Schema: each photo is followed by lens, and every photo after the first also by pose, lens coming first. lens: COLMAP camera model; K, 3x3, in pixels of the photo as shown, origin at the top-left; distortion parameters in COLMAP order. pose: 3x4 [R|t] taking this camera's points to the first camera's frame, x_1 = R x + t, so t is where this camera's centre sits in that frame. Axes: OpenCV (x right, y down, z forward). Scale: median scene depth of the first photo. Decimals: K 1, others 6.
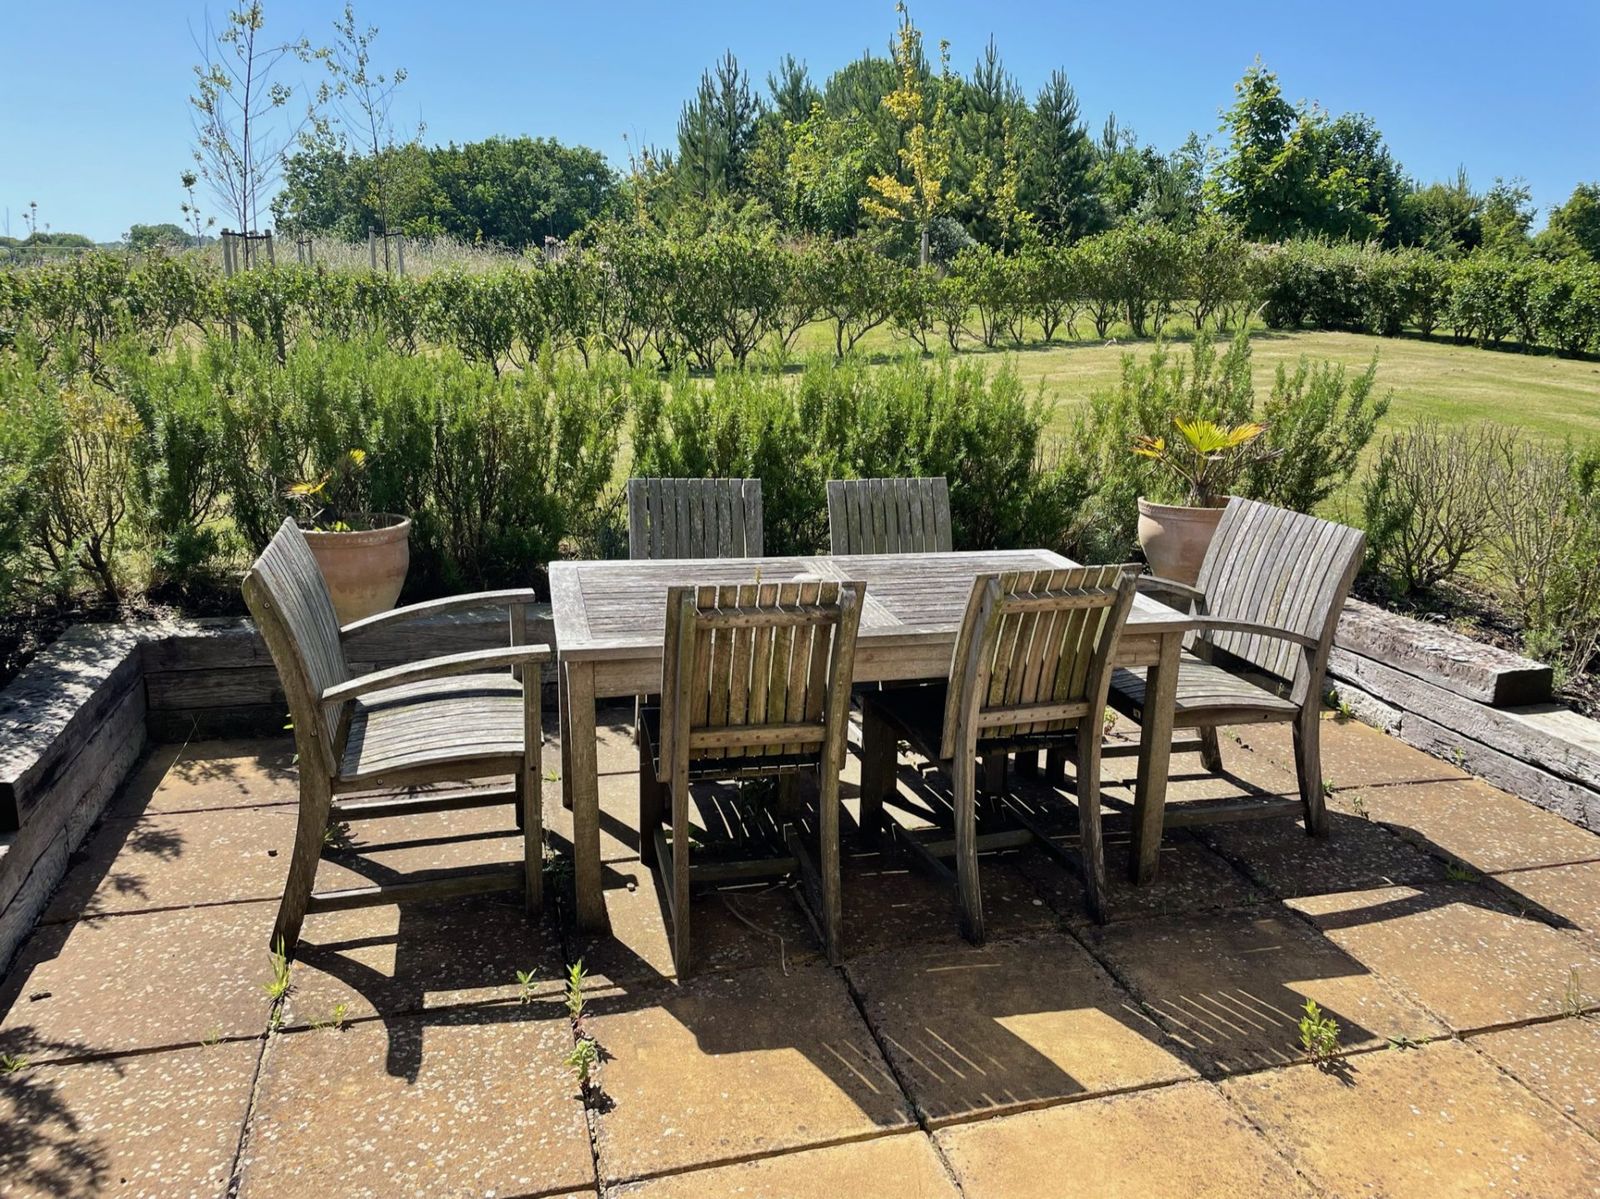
lens RADIAL K [[1211.0, 0, 794.8], [0, 1211.0, 597.4], [0, 0, 1]] dist [0.008740, -0.000329]
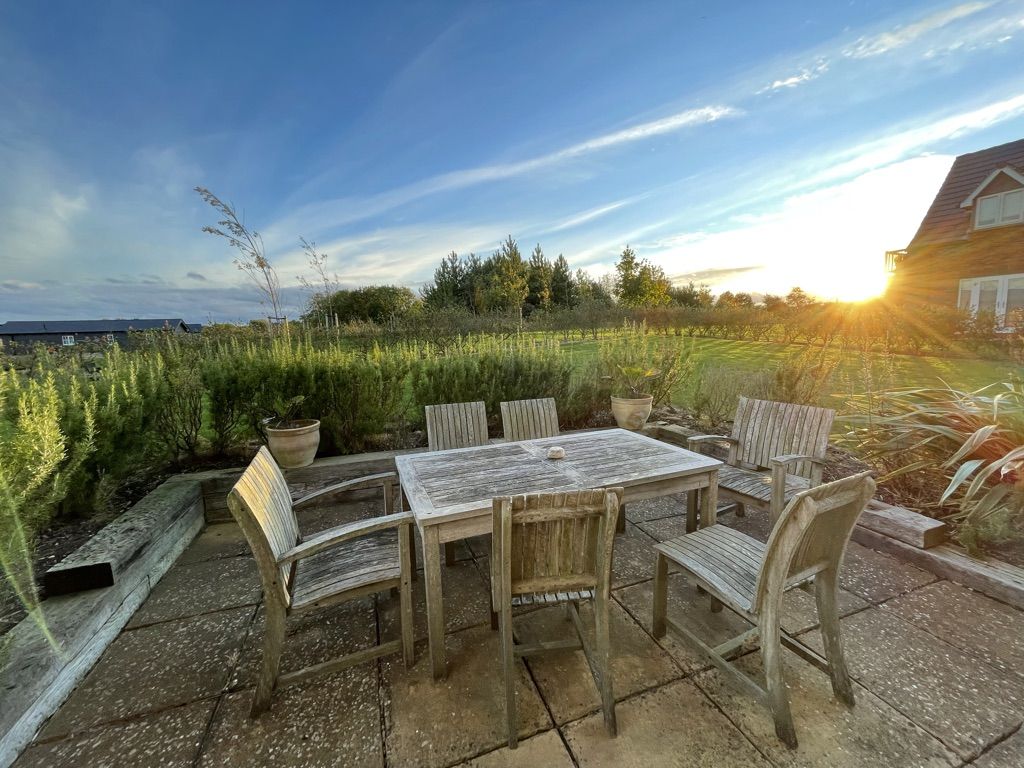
lens RADIAL K [[413.0, 0, 511.8], [0, 413.0, 383.6], [0, 0, 1]] dist [0.000767, 0.000114]
pose [[0.995846, -0.053547, 0.073638, 0.015555], [0.061802, 0.991461, -0.114832, -0.037951], [-0.066861, 0.118906, 0.990652, 0.261816]]
